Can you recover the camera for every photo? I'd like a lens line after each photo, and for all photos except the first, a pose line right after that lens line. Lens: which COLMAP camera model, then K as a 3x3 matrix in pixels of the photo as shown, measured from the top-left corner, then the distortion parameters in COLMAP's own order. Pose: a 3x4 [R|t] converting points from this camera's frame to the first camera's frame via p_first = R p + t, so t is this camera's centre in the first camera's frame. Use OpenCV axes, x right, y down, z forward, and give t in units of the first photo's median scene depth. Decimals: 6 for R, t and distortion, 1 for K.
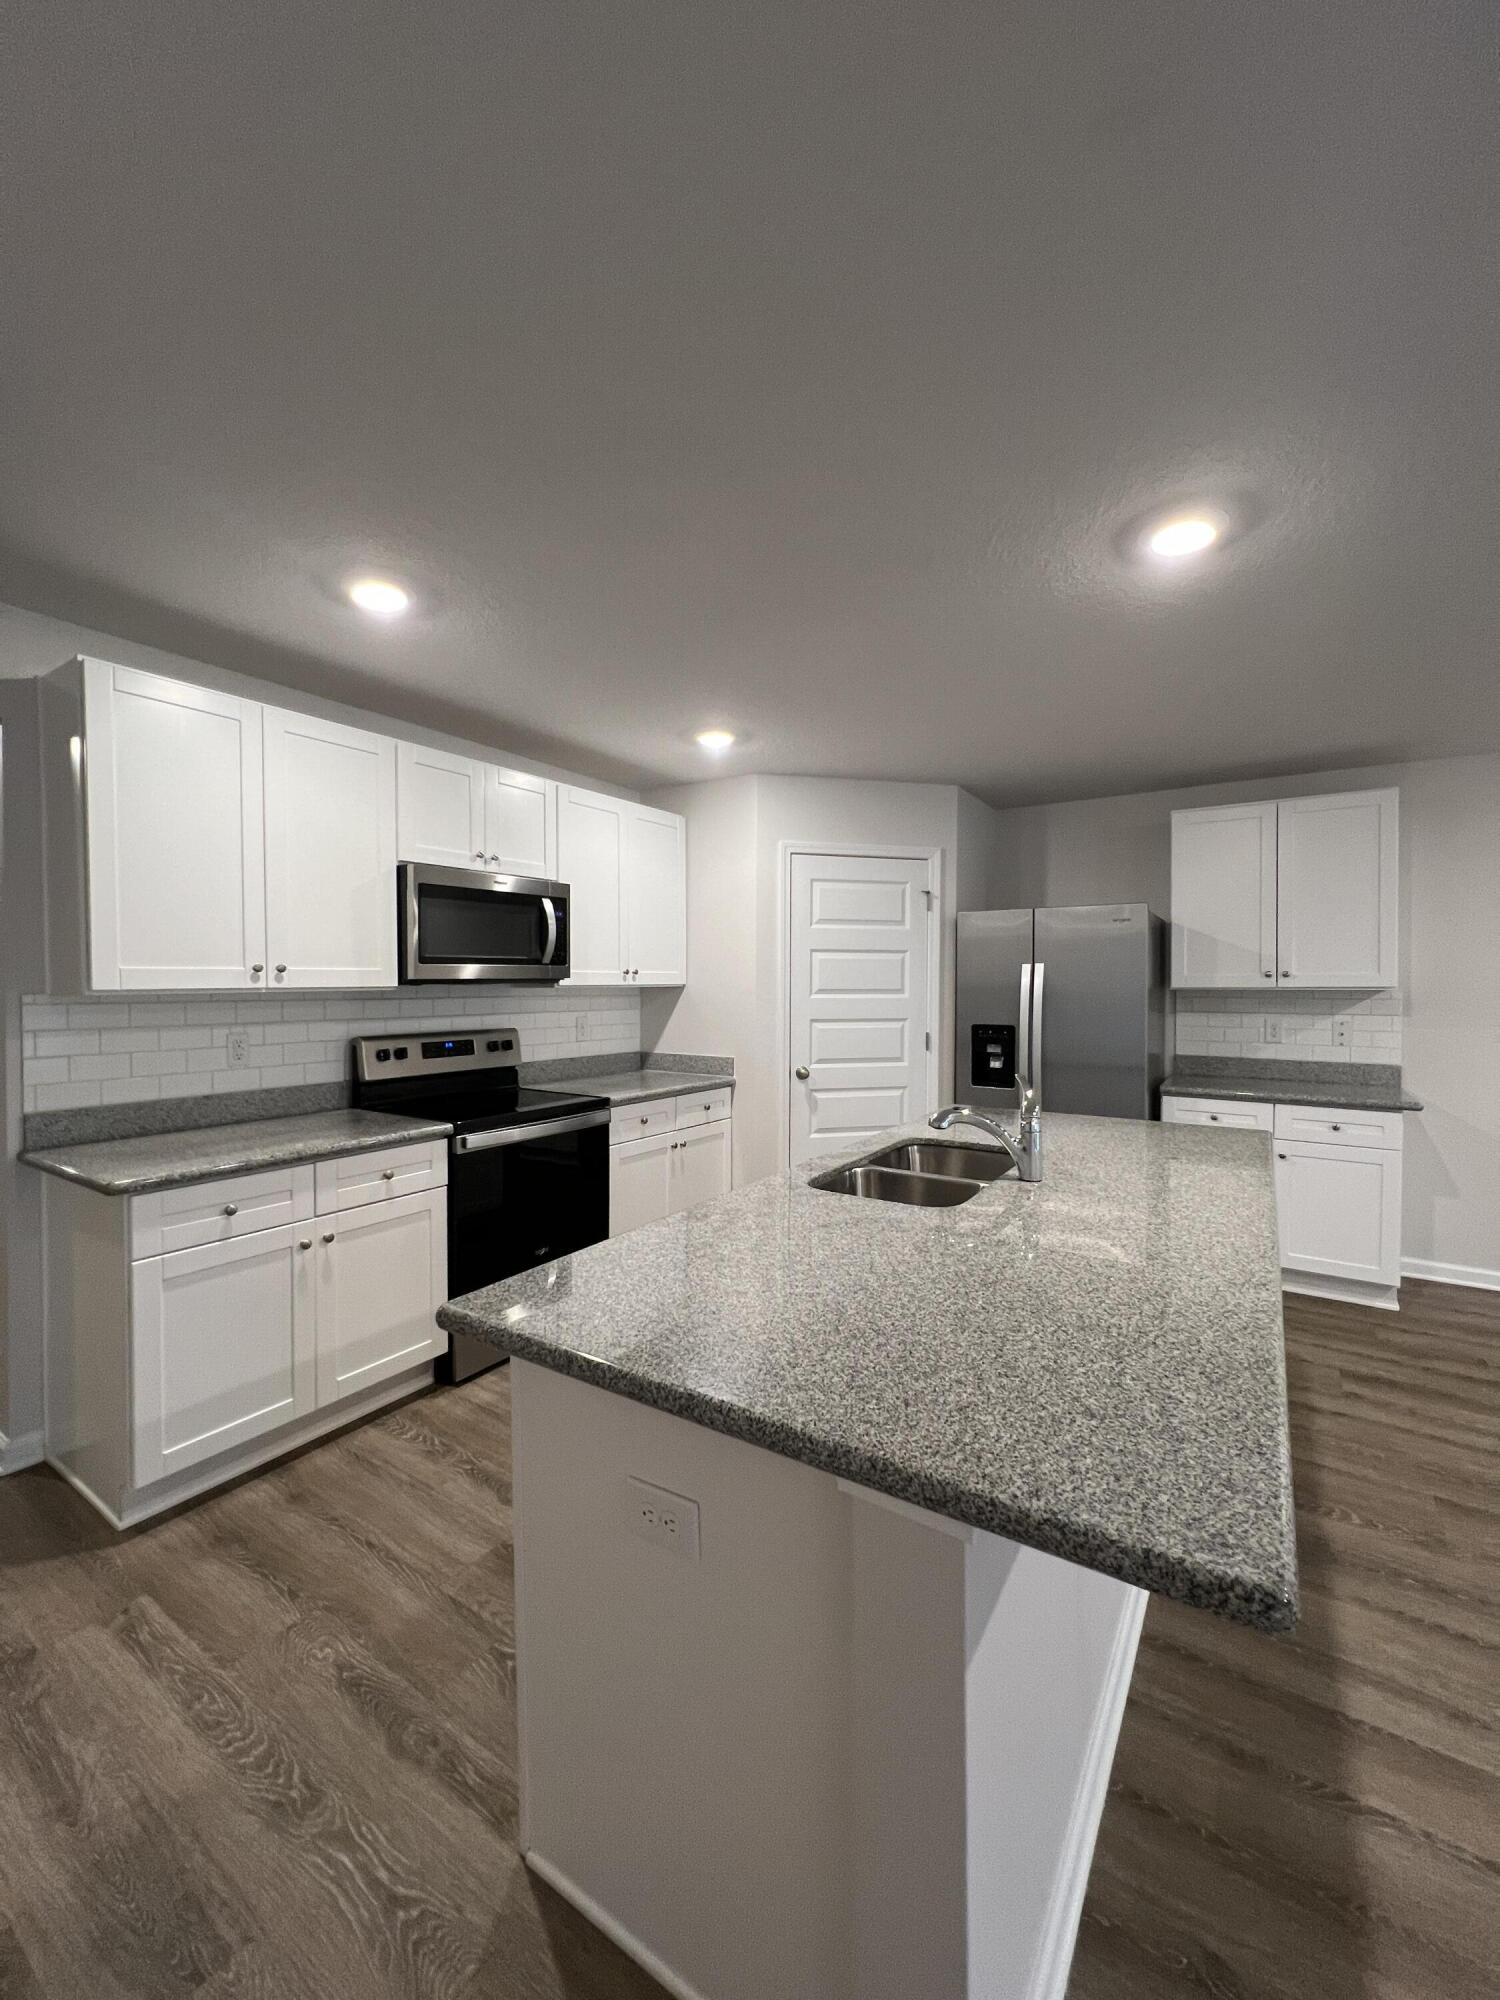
lens RADIAL K [[797.9, 0, 756.5], [0, 797.9, 996.2], [0, 0, 1]] dist [0.000921, 0.000252]
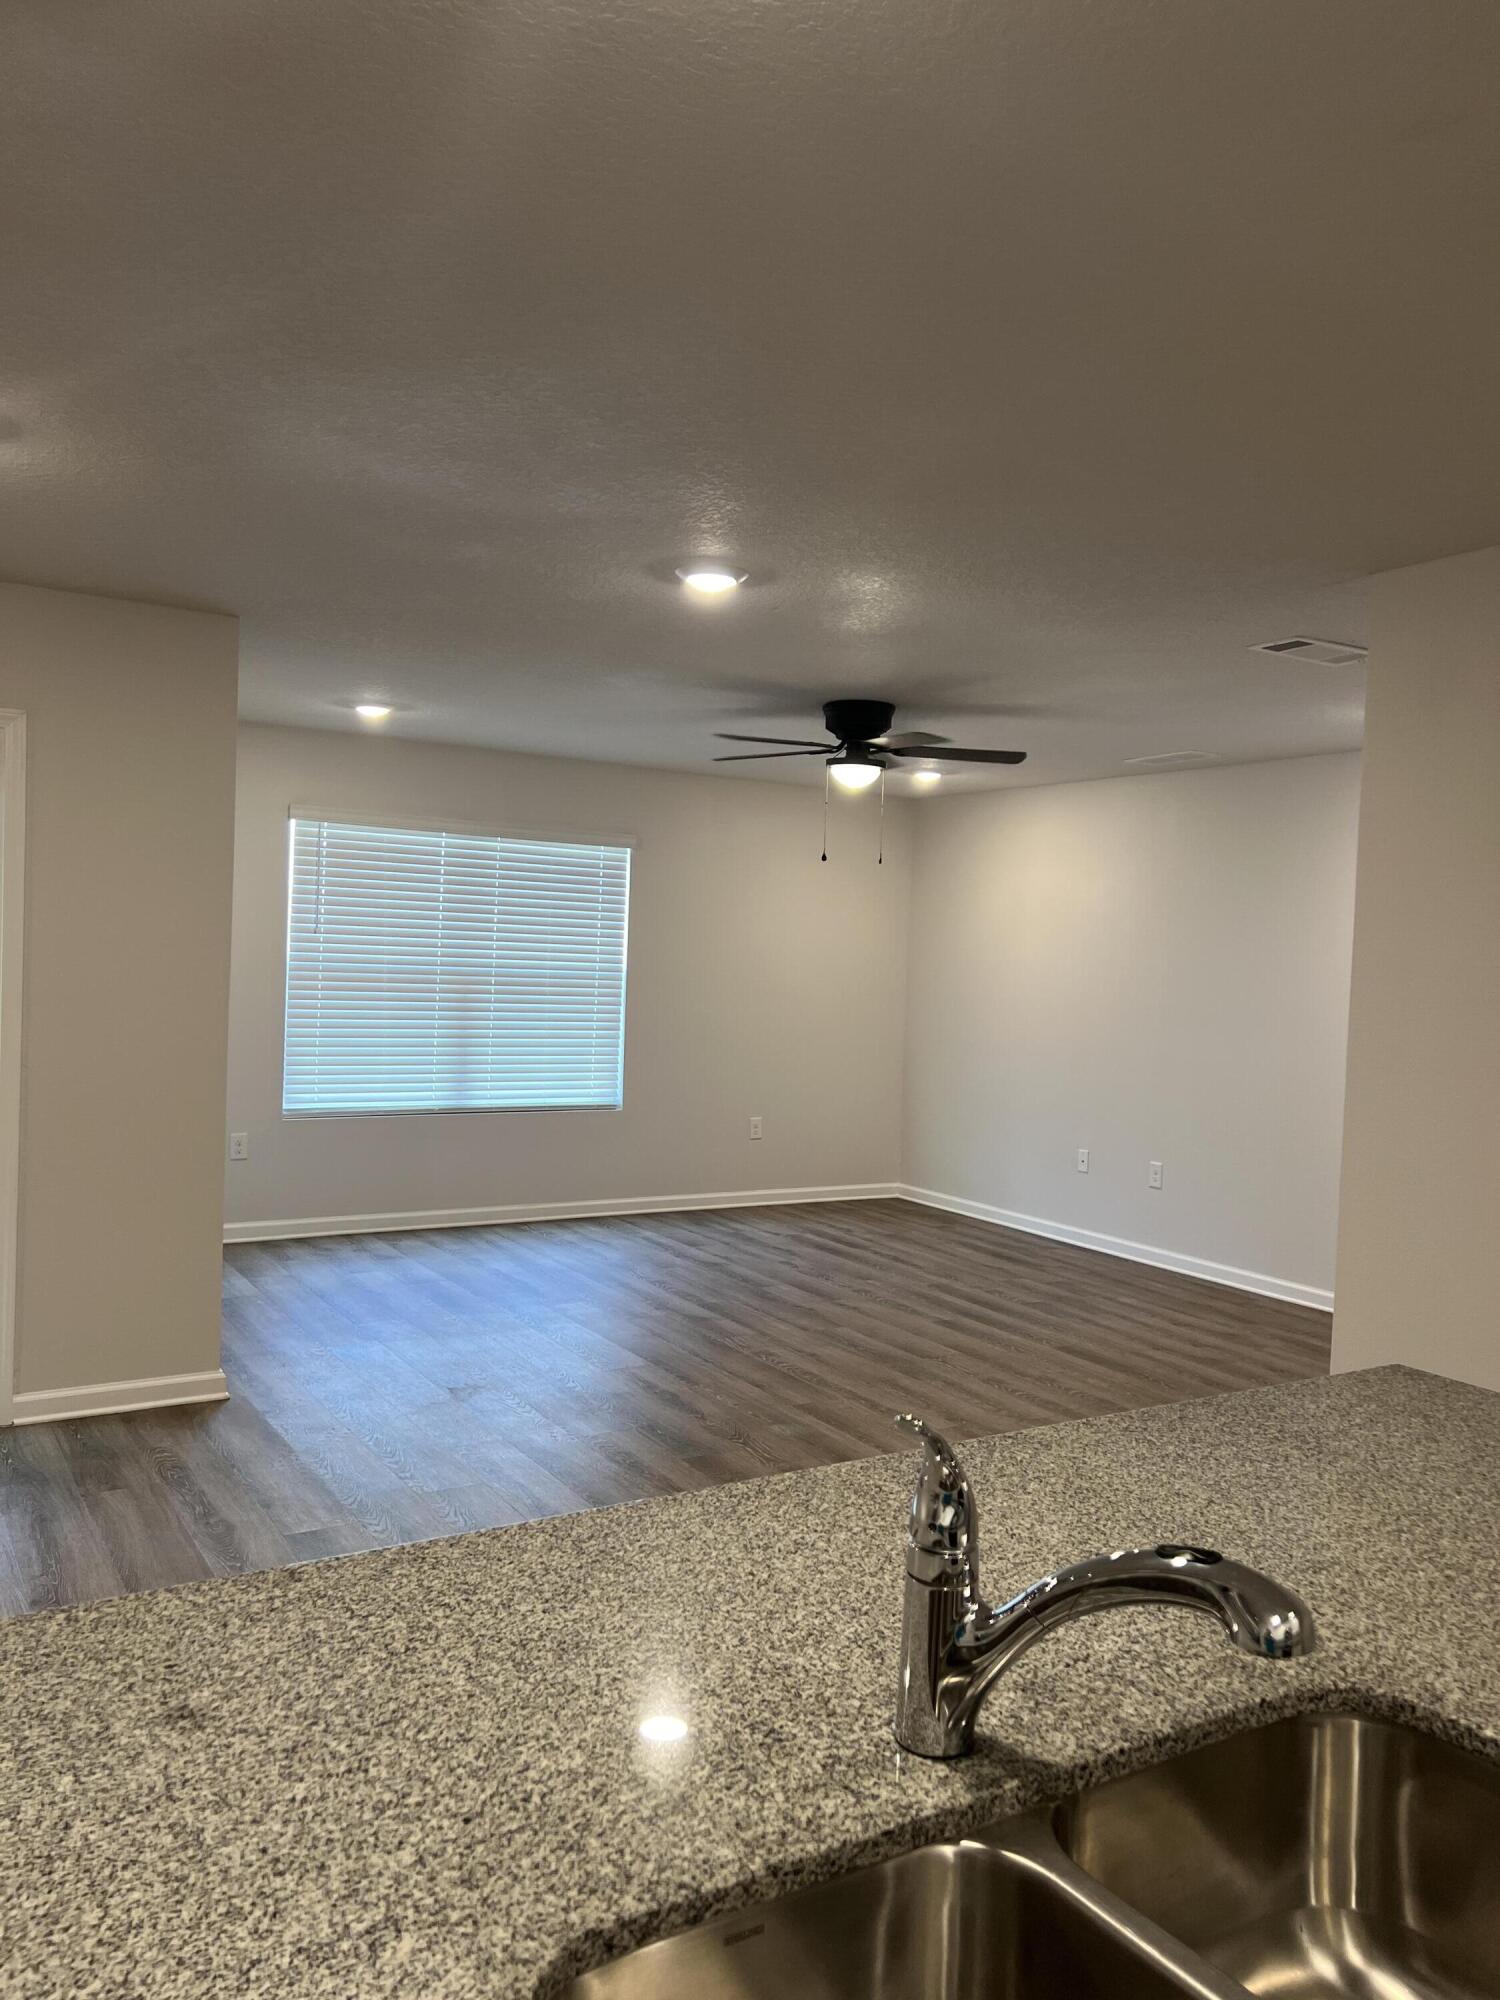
lens RADIAL K [[1502.0, 0, 754.6], [0, 1502.0, 1007.8], [0, 0, 1]] dist [0.070992, -0.077326]
pose [[-0.905434, -0.055684, 0.420819, 0.105901], [-0.034979, 0.997774, 0.056768, -0.040655], [-0.423043, 0.036680, -0.905367, 0.884578]]
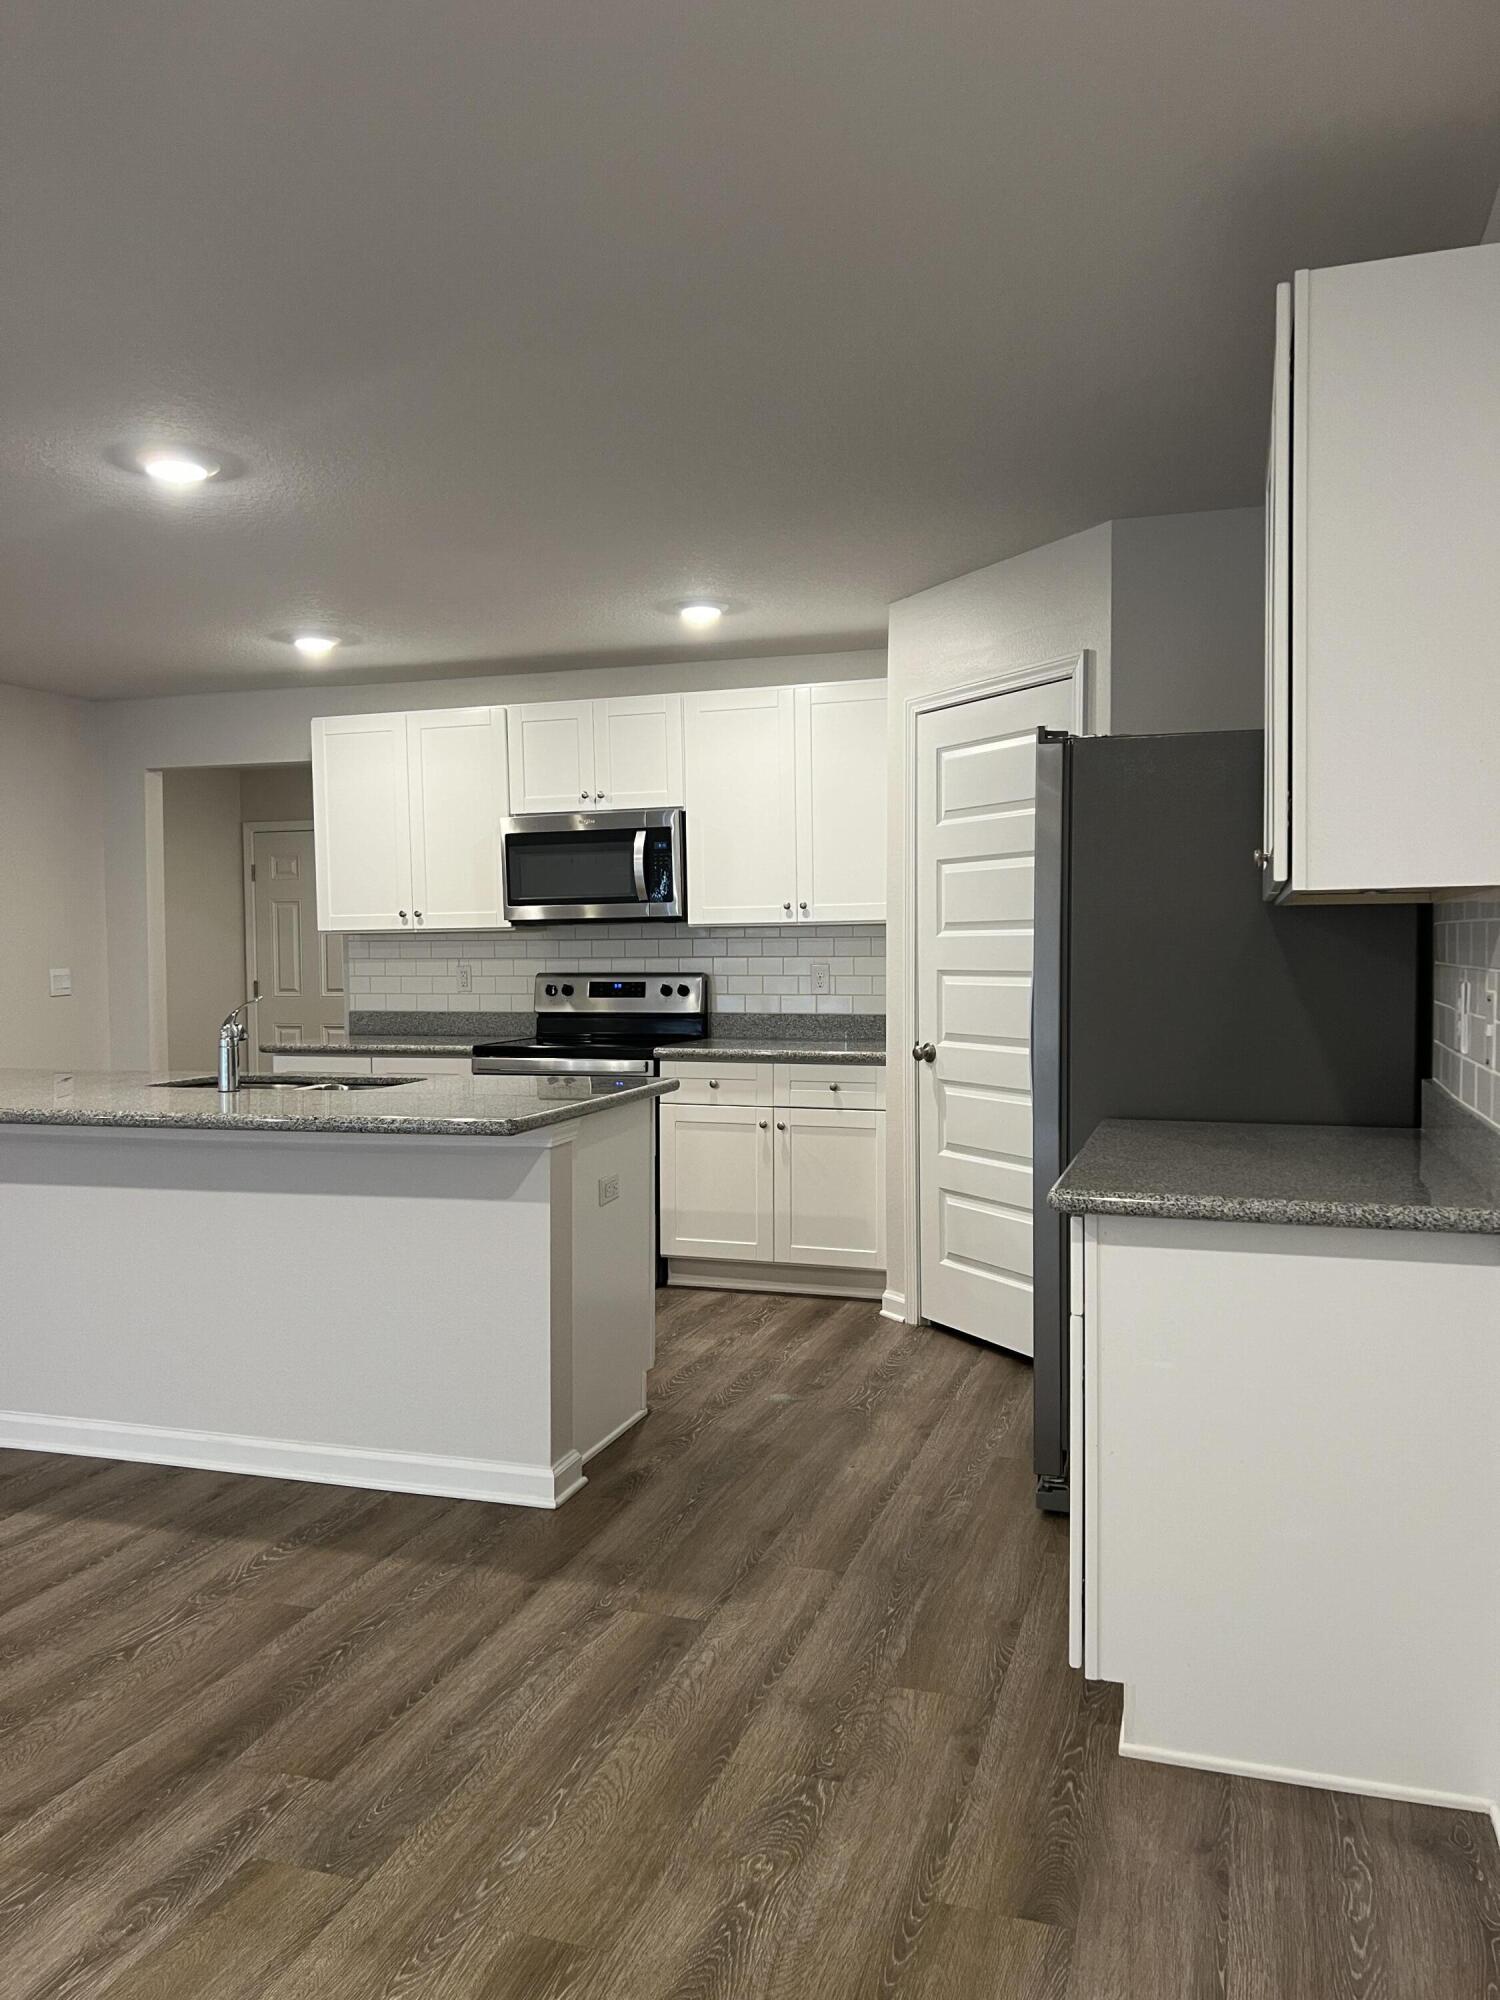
lens RADIAL K [[1502.0, 0, 754.6], [0, 1502.0, 1007.8], [0, 0, 1]] dist [0.070992, -0.077326]
pose [[0.266568, 0.034089, -0.963213, 1.462740], [-0.006667, 0.999416, 0.033525, 0.024638], [0.963793, -0.002515, 0.266639, 0.661733]]
